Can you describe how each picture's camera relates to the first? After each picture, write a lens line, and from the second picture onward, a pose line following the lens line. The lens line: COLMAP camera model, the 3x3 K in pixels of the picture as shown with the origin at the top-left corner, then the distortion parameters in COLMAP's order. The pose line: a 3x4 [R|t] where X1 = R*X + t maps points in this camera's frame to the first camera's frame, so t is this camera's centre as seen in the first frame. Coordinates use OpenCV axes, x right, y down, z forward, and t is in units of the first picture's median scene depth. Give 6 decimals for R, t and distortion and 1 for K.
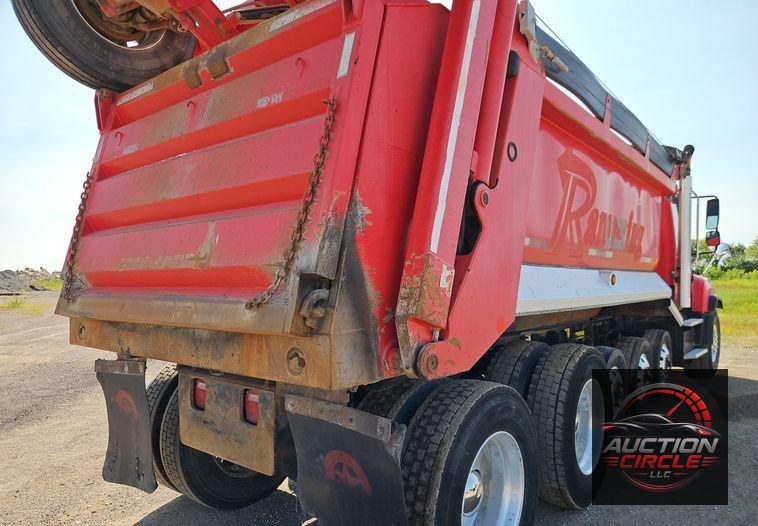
lens RADIAL K [[505.4, 0, 380.4], [0, 505.4, 292.2], [0, 0, 1]] dist [0.072416, -0.064928]
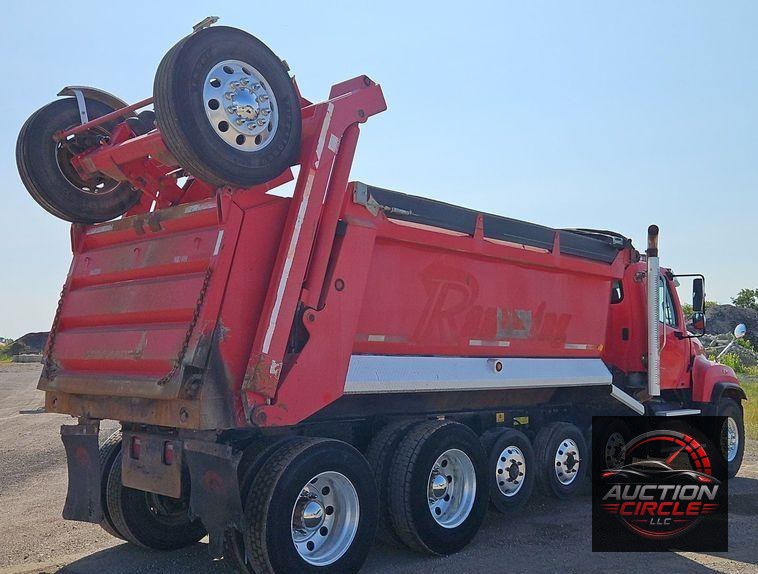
lens RADIAL K [[781.0, 0, 379.8], [0, 781.0, 313.6], [0, 0, 1]] dist [0.070273, -0.011208]
pose [[0.996610, 0.005947, -0.082059, 0.615574], [-0.012137, 0.997100, -0.075134, -0.014703], [0.081374, 0.075875, 0.993791, -1.414077]]
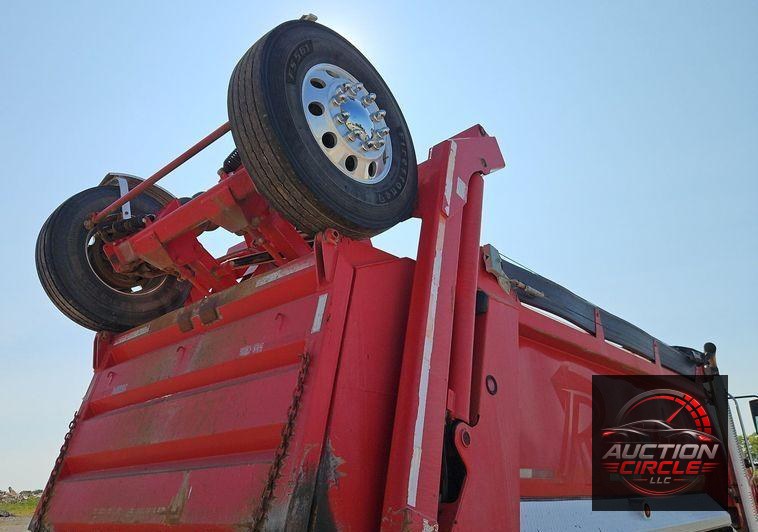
lens RADIAL K [[560.7, 0, 344.3], [0, 560.7, 268.4], [0, 0, 1]] dist [0.068827, -0.081073]
pose [[0.996615, -0.049112, -0.065932, 0.061270], [0.019514, 0.920357, -0.390591, -0.065513], [0.079864, 0.387982, 0.918200, -0.127198]]
